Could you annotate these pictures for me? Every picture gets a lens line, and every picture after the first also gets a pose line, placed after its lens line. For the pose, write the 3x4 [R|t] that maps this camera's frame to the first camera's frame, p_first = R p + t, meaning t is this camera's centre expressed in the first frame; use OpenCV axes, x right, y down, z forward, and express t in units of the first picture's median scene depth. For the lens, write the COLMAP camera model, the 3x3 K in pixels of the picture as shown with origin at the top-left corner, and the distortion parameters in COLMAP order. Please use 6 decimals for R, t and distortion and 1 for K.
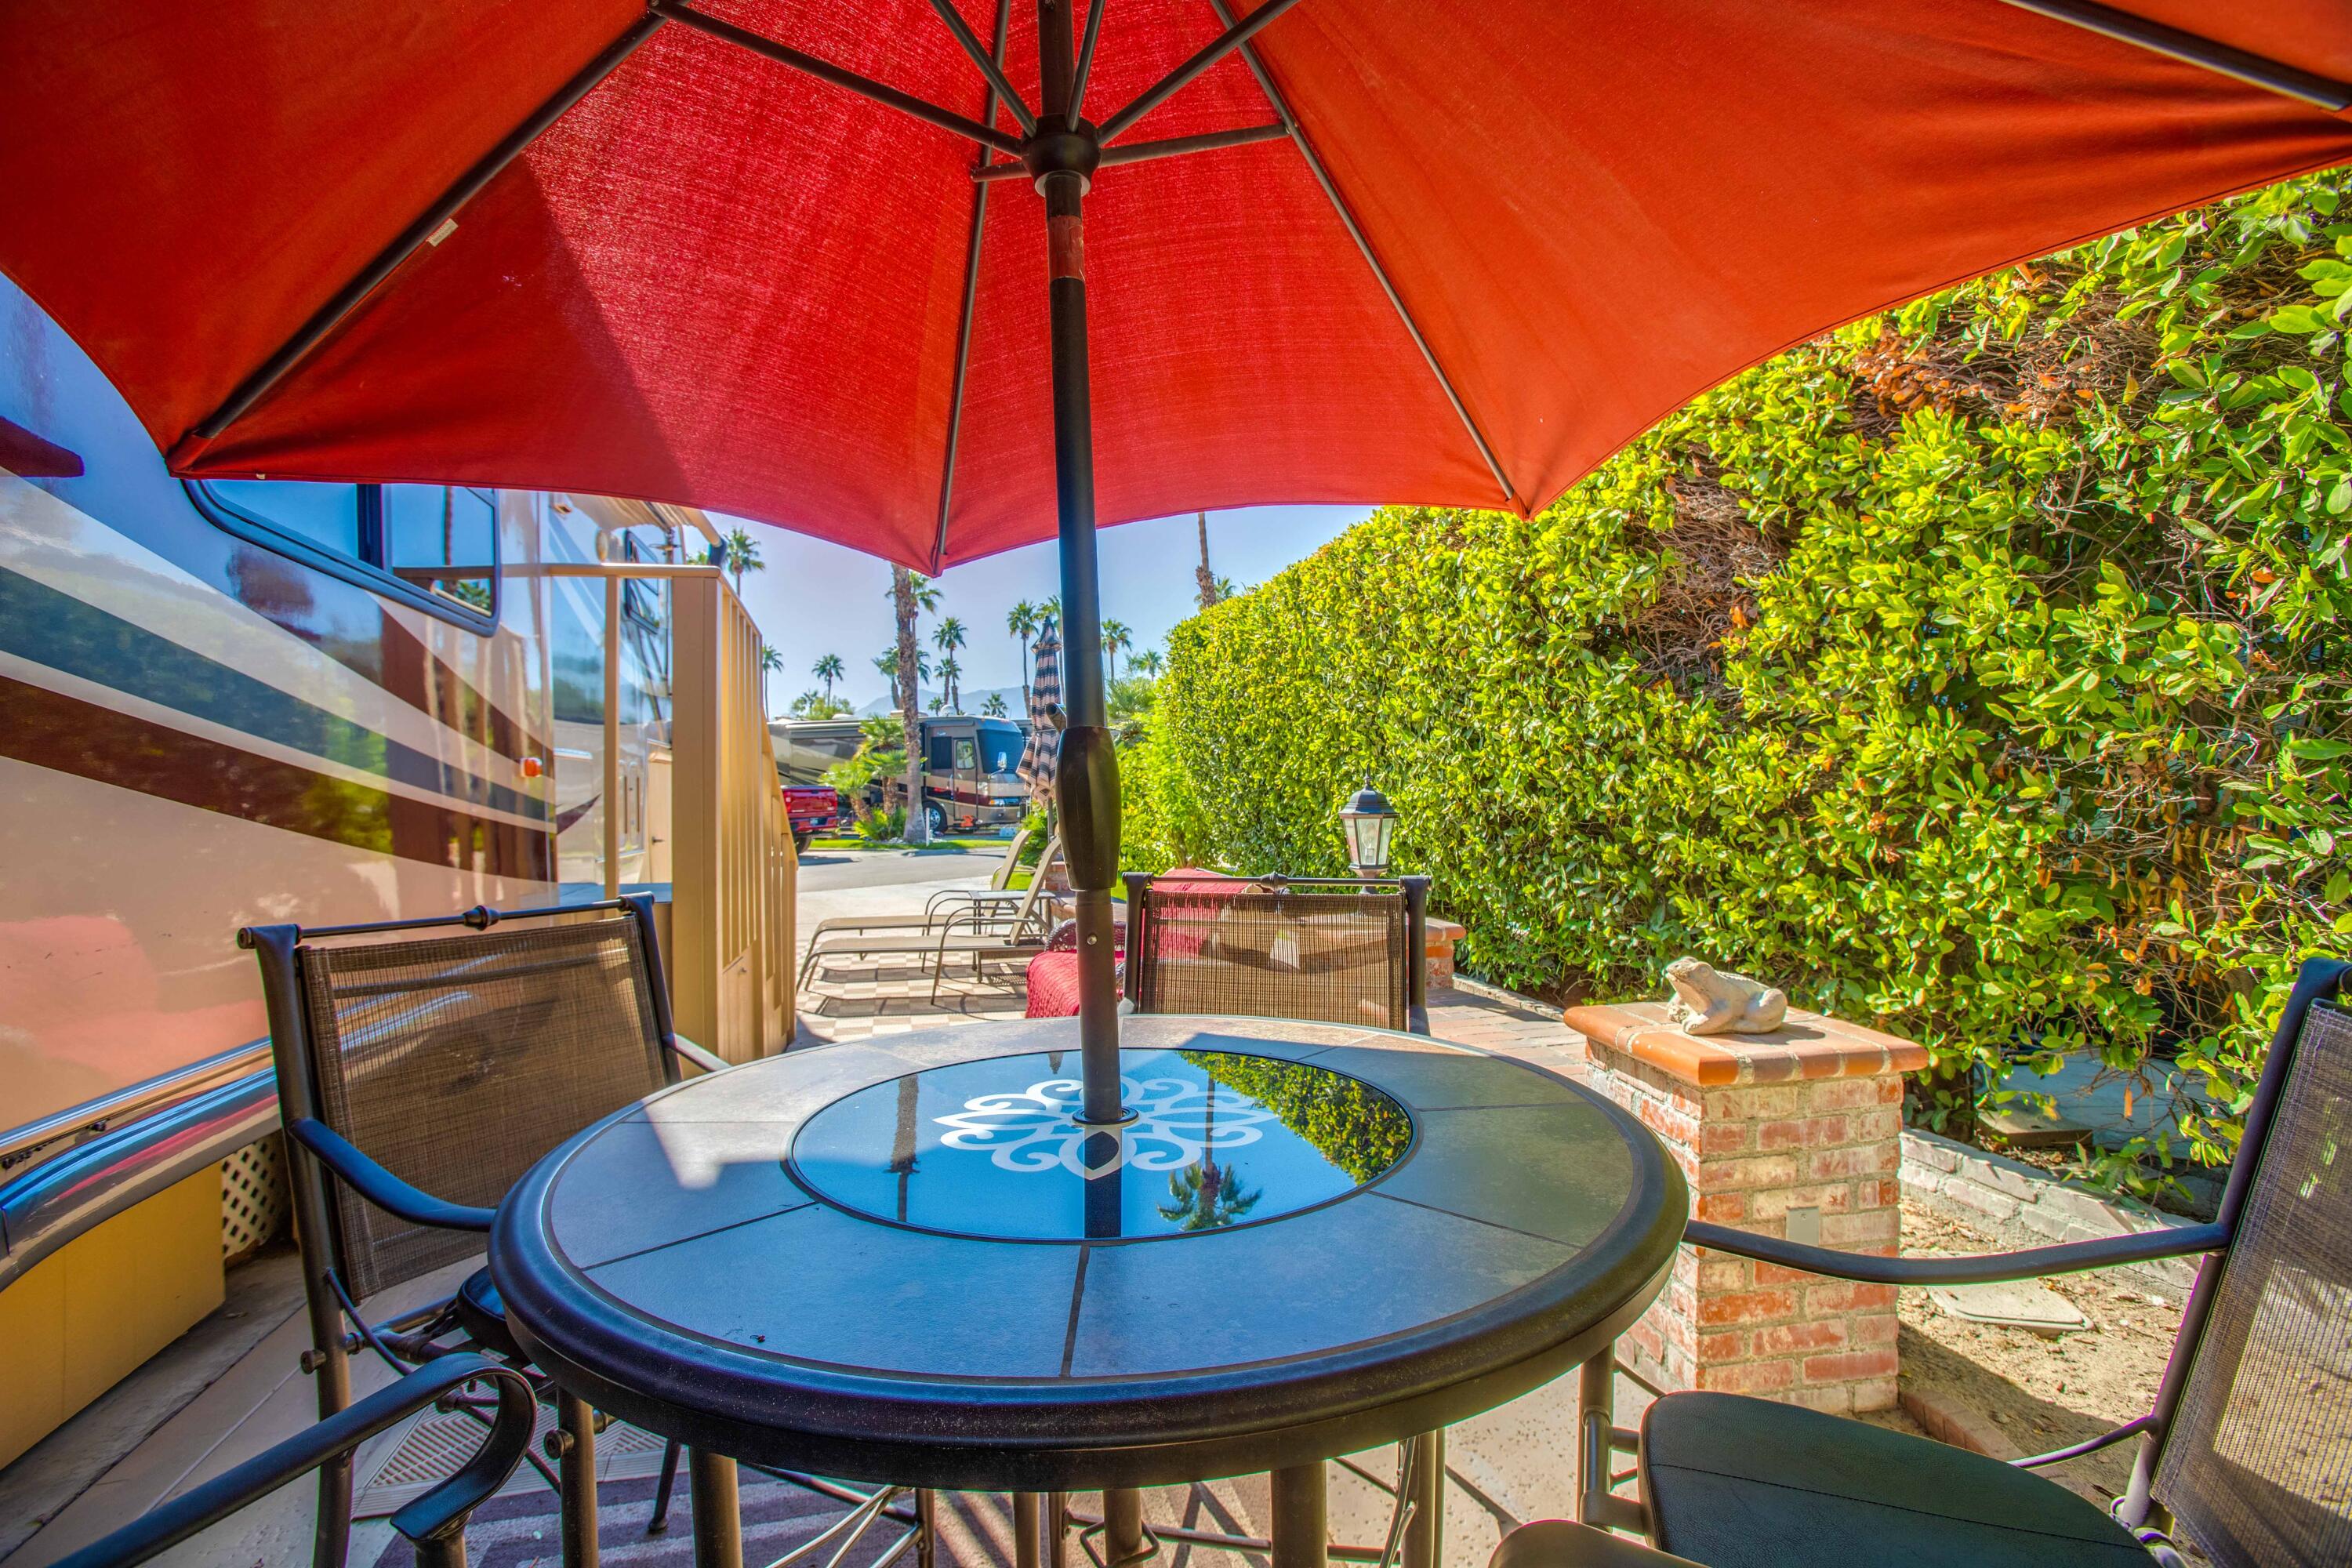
lens RADIAL K [[1093.2, 0, 1176.0], [0, 1093.2, 784.0], [0, 0, 1]] dist [-0.081310, 0.029551]
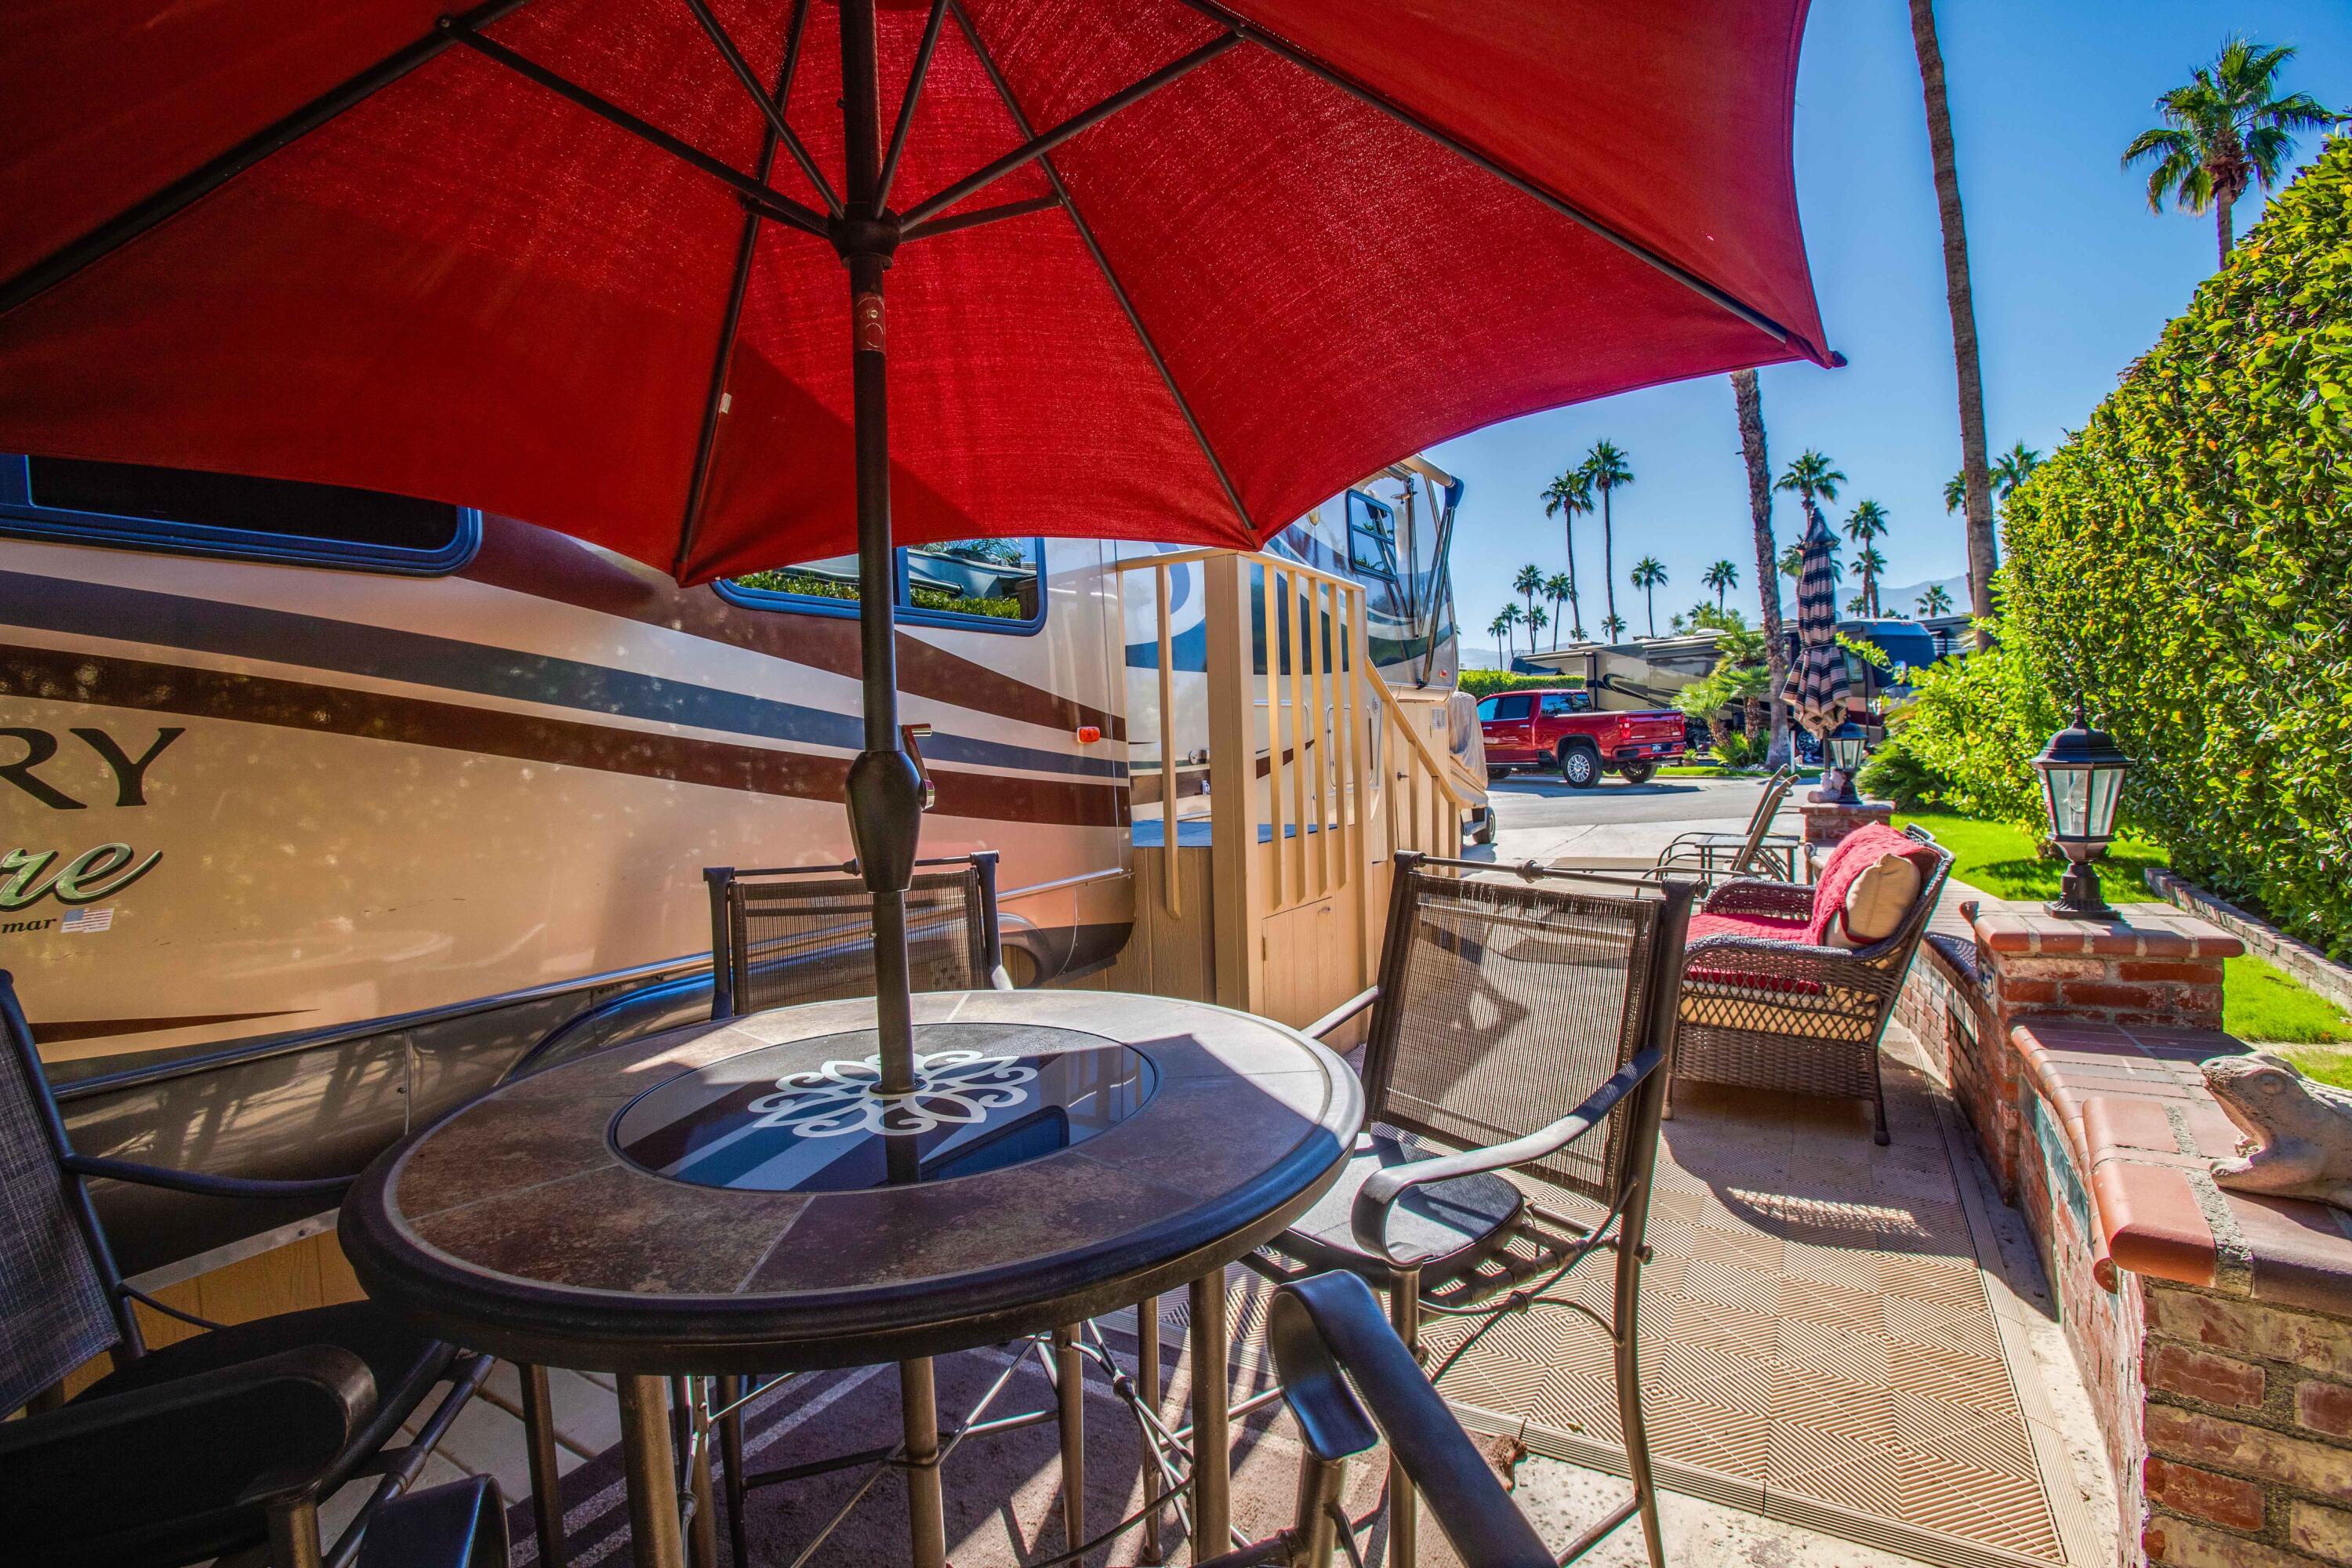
lens RADIAL K [[1125.7, 0, 1176.0], [0, 1125.7, 784.0], [0, 0, 1]] dist [-0.086550, 0.049067]
pose [[0.708031, 0.014439, -0.706033, 0.129346], [0.036260, 0.997729, 0.056767, -0.009466], [0.705249, -0.065793, 0.705900, 0.052137]]
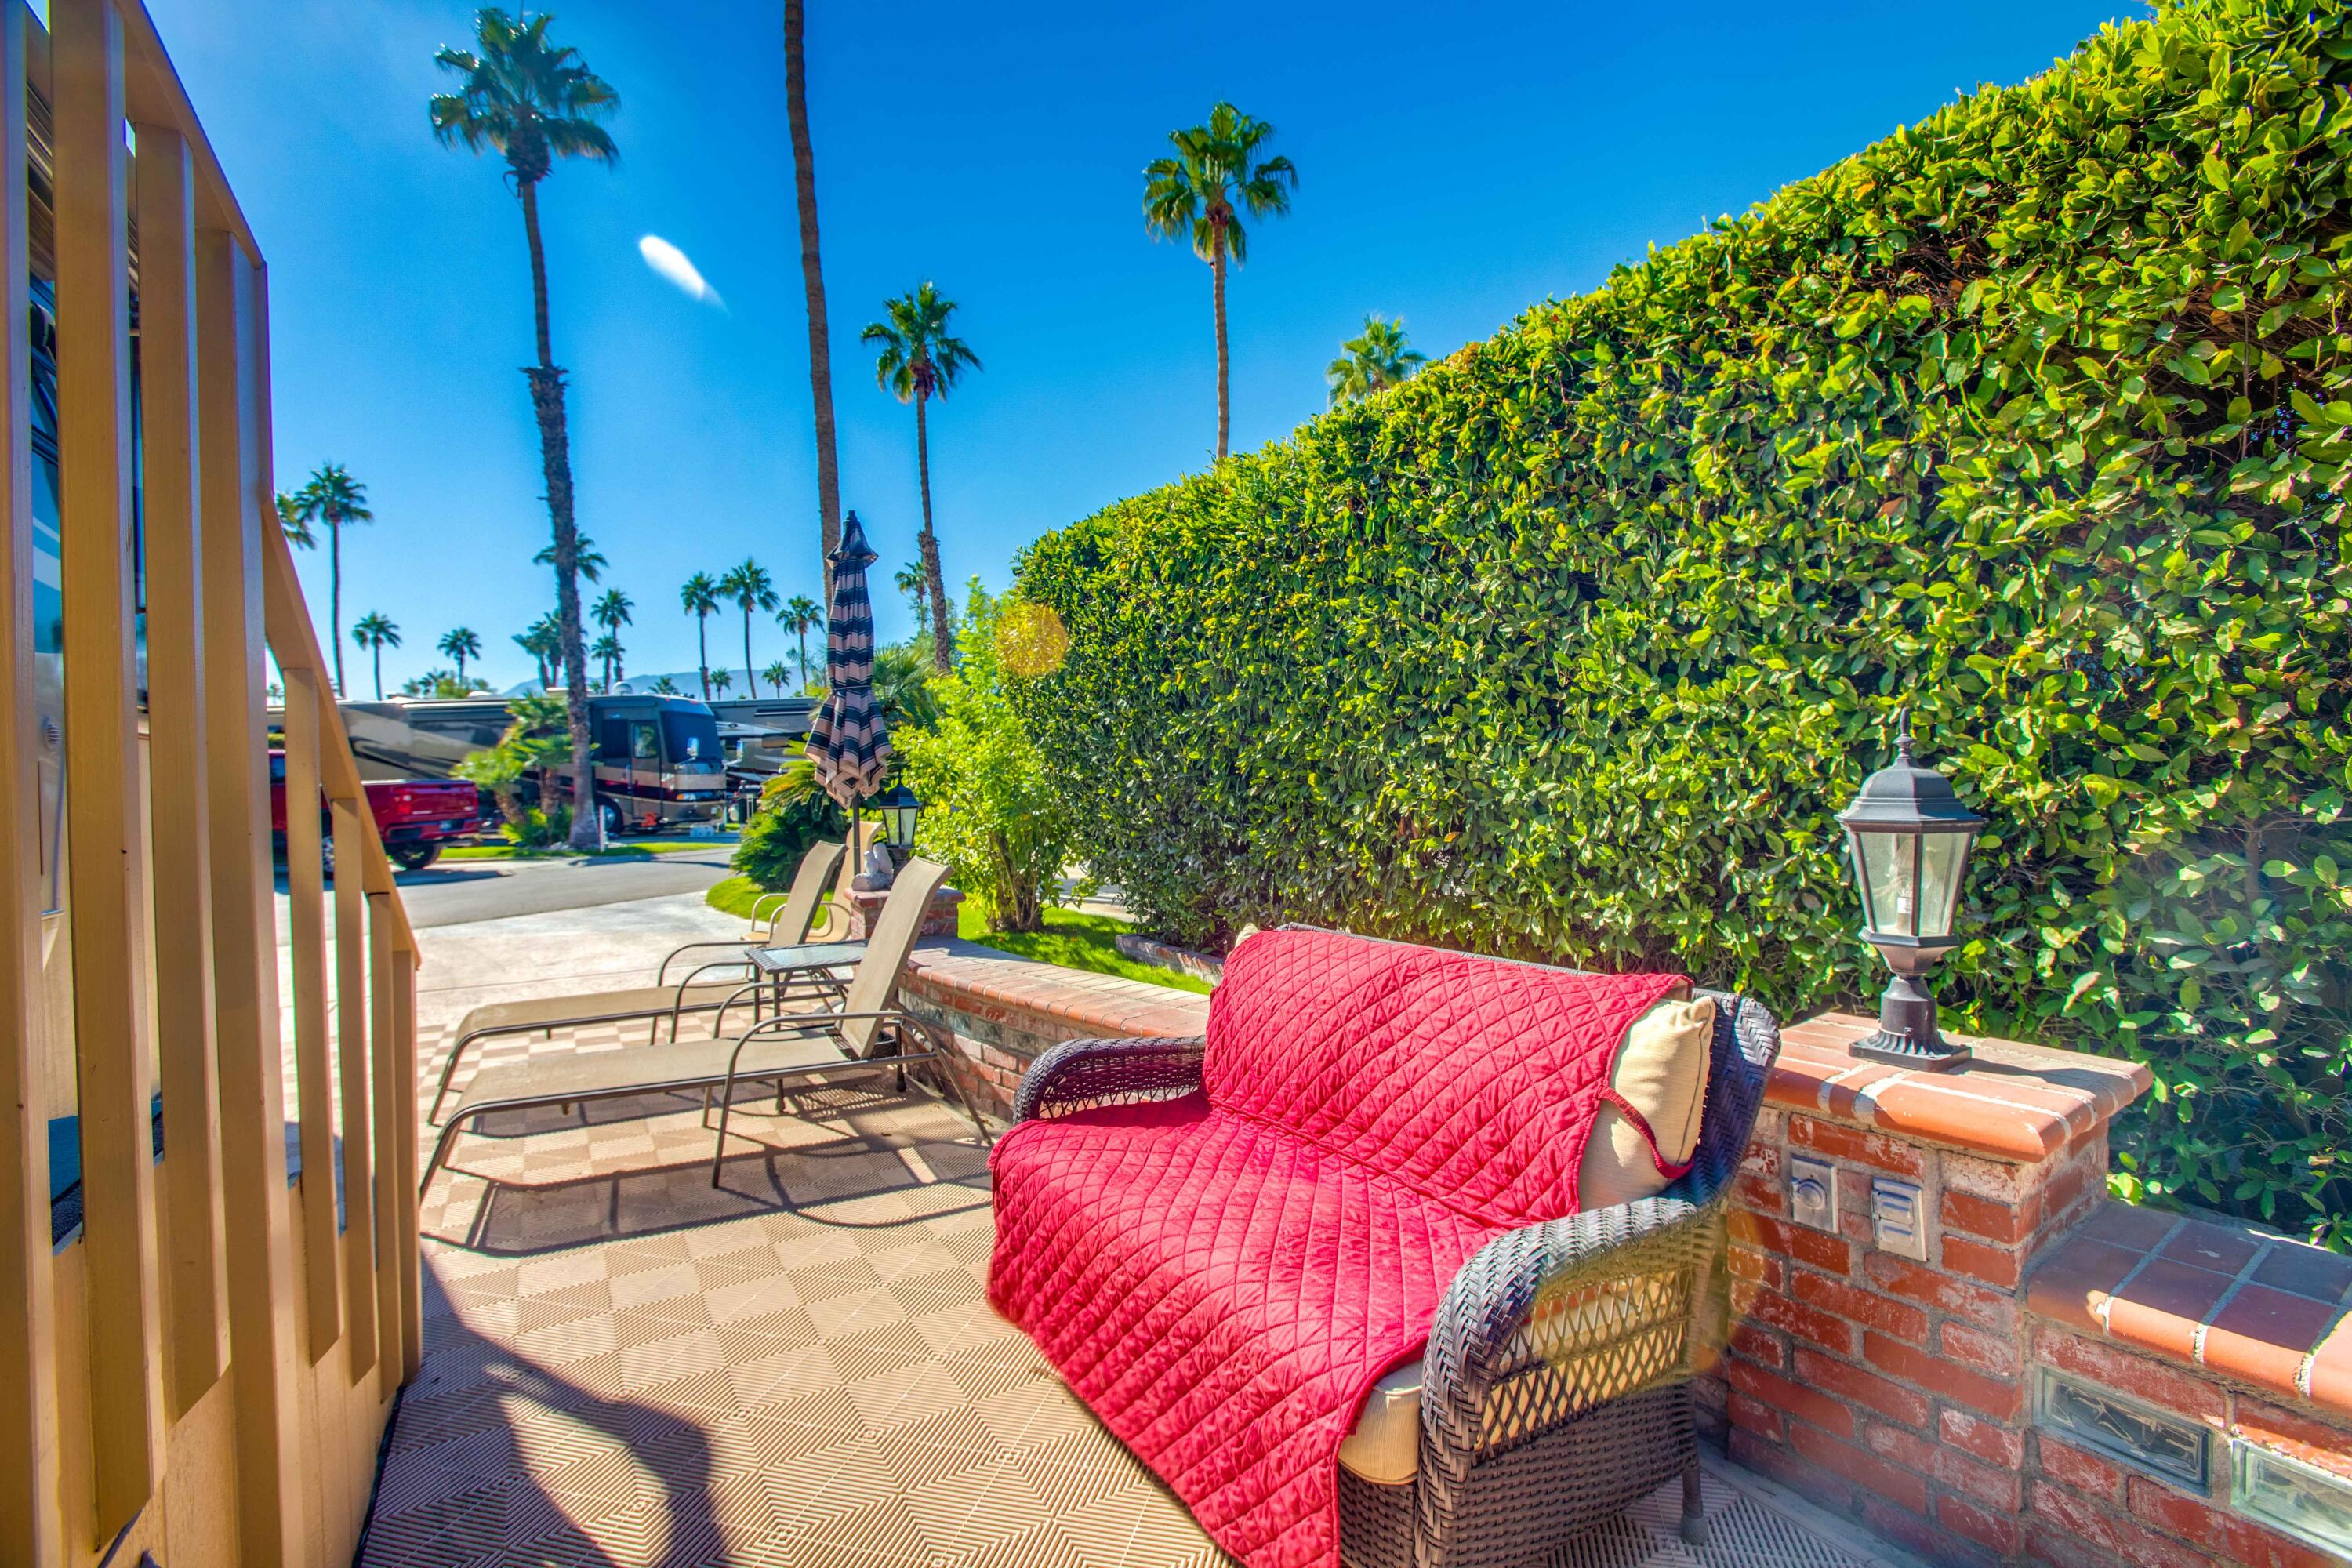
lens RADIAL K [[1069.8, 0, 1176.0], [0, 1069.8, 784.0], [0, 0, 1]] dist [-0.072750, 0.027280]
pose [[0.957516, -0.011217, 0.288162, -0.117008], [0.008435, 0.999905, 0.010894, 0.003015], [-0.288256, -0.008001, 0.957520, 0.340887]]
